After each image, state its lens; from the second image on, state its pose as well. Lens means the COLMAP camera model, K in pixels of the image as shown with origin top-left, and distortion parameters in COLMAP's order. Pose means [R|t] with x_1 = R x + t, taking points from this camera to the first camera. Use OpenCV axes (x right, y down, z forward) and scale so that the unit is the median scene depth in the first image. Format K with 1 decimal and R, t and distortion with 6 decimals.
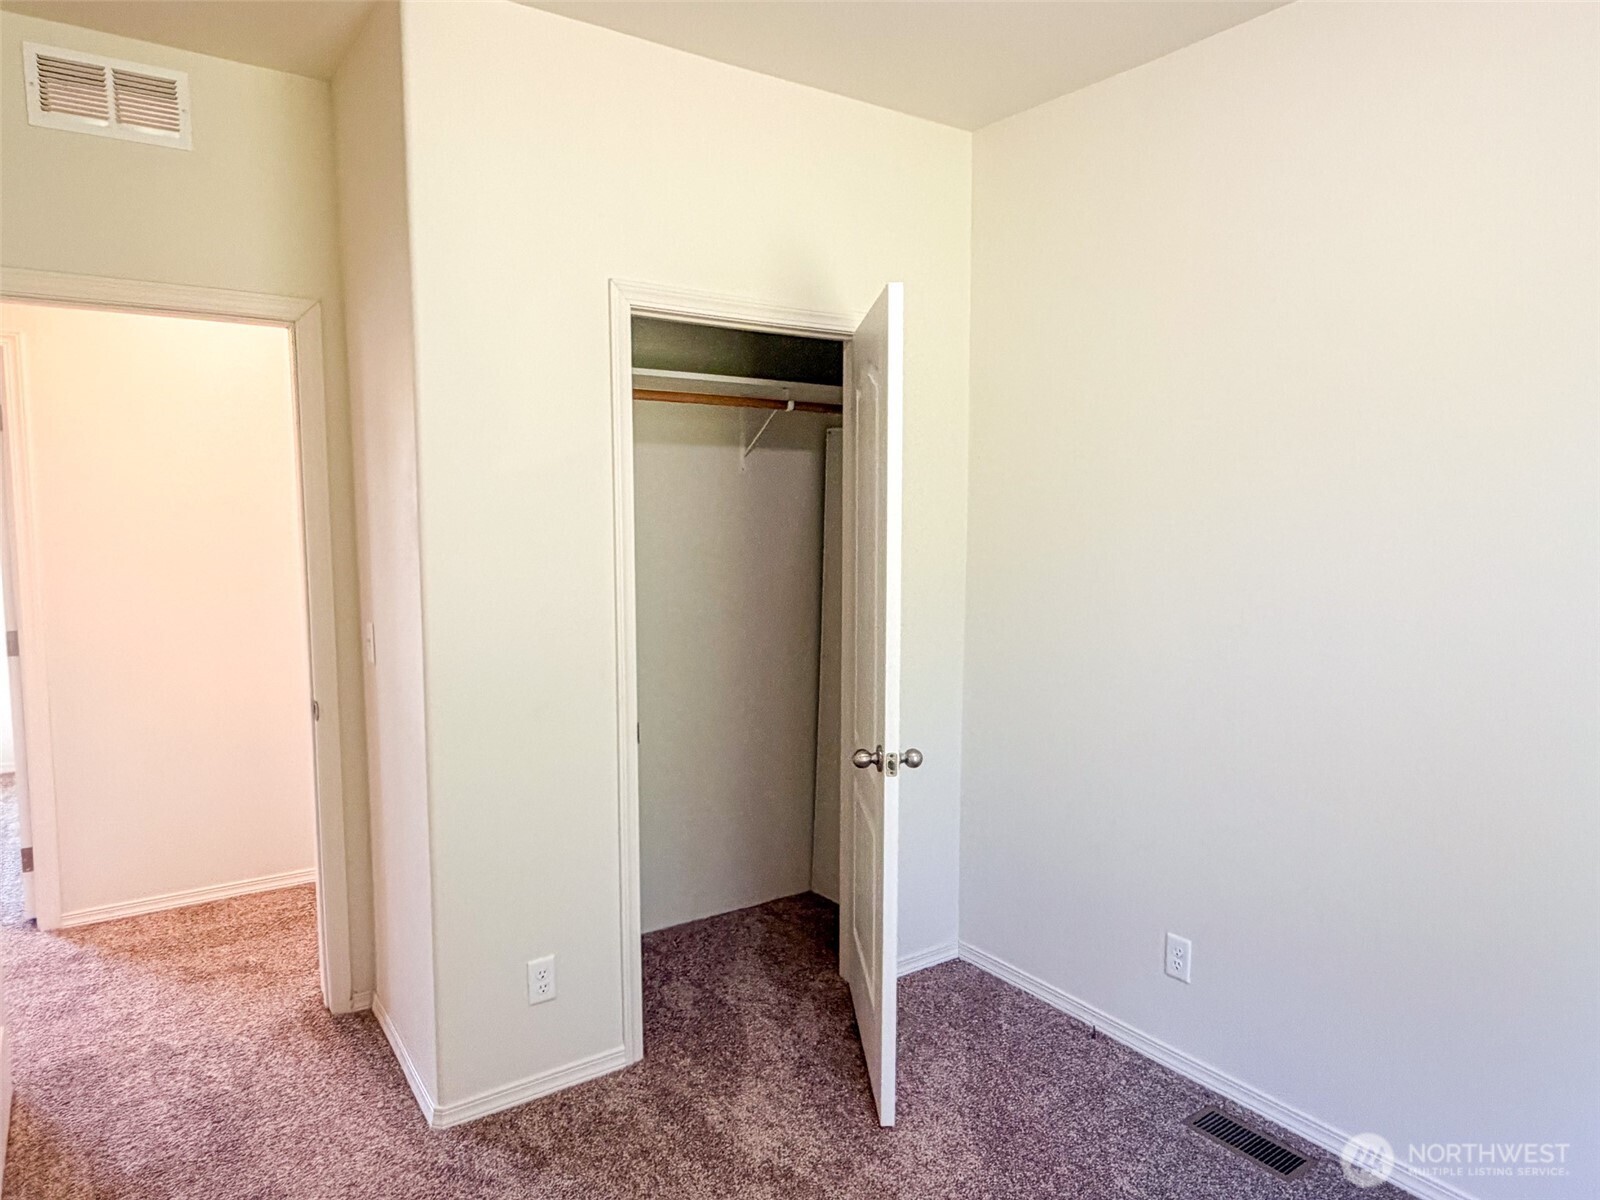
lens RADIAL K [[1026.5, 0, 802.4], [0, 1026.5, 604.1], [0, 0, 1]] dist [-0.000330, 0.002047]
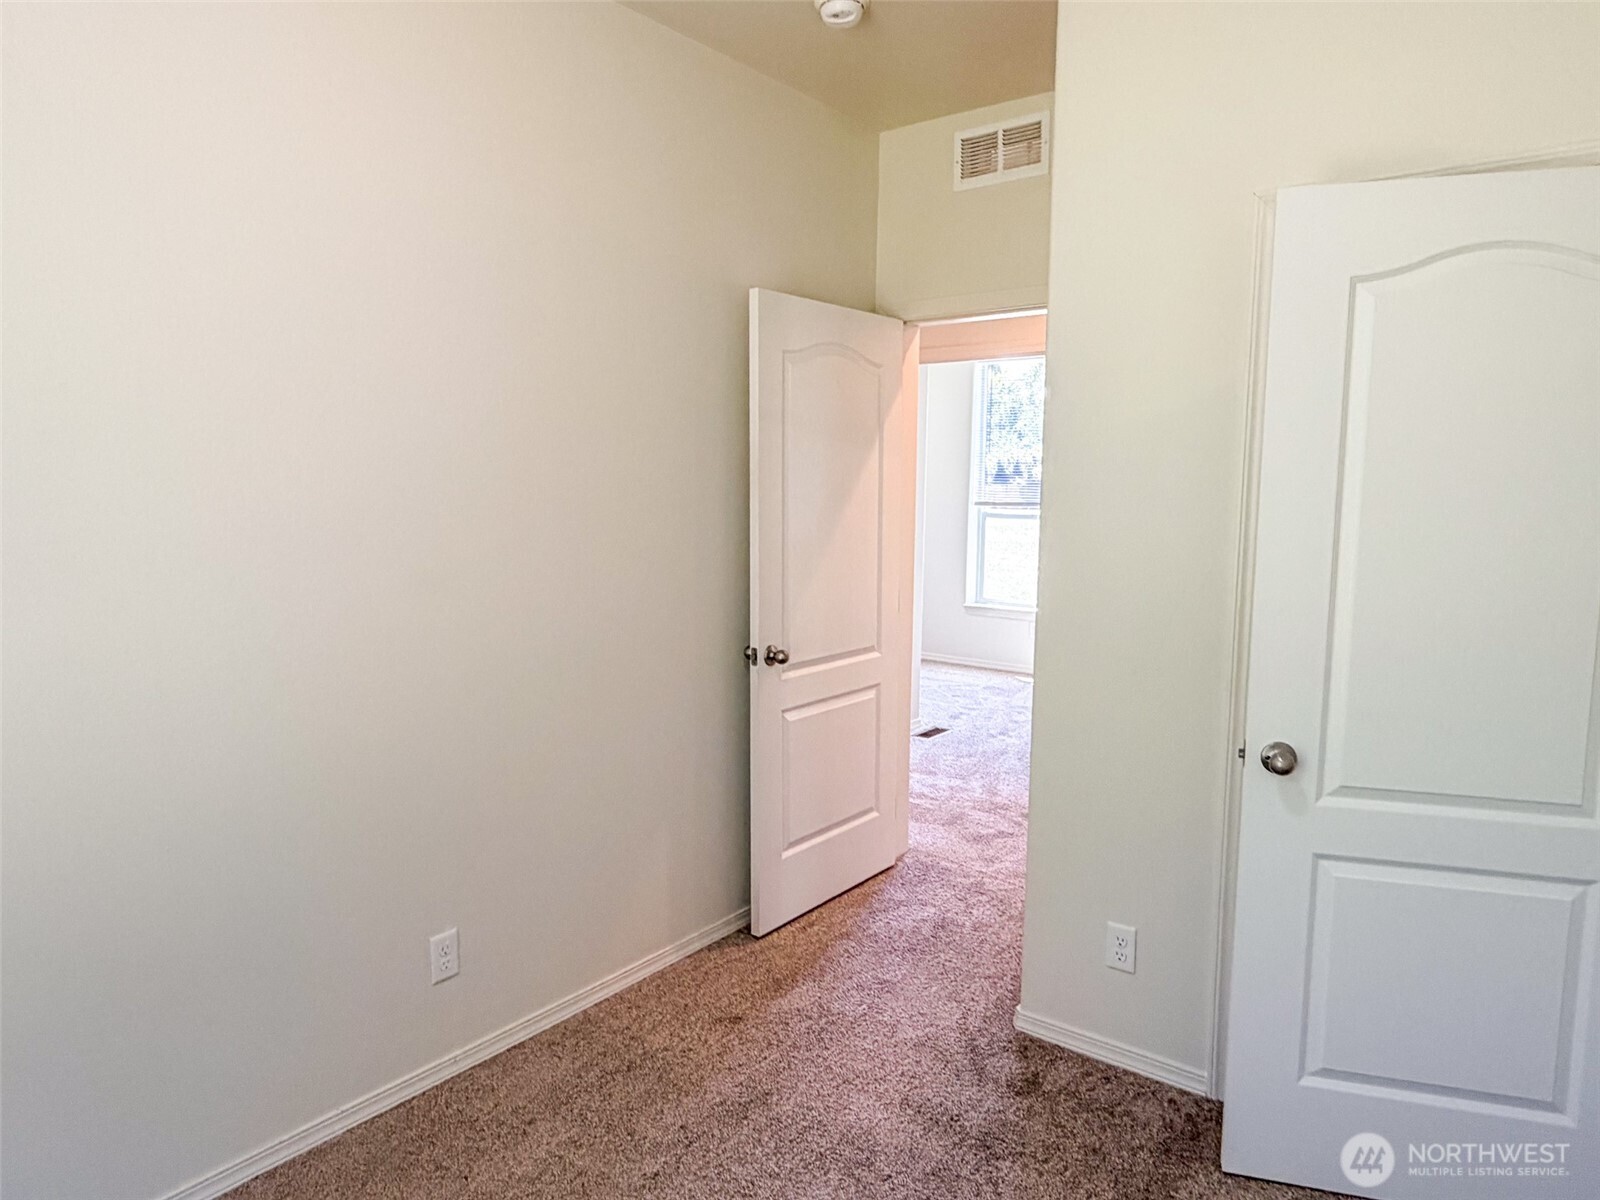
lens RADIAL K [[1026.5, 0, 802.4], [0, 1026.5, 604.1], [0, 0, 1]] dist [-0.000330, 0.002047]
pose [[0.296014, 0.114745, -0.948266, 0.562311], [-0.105227, 0.990633, 0.087024, -0.010120], [0.949370, 0.074023, 0.305316, 0.405789]]
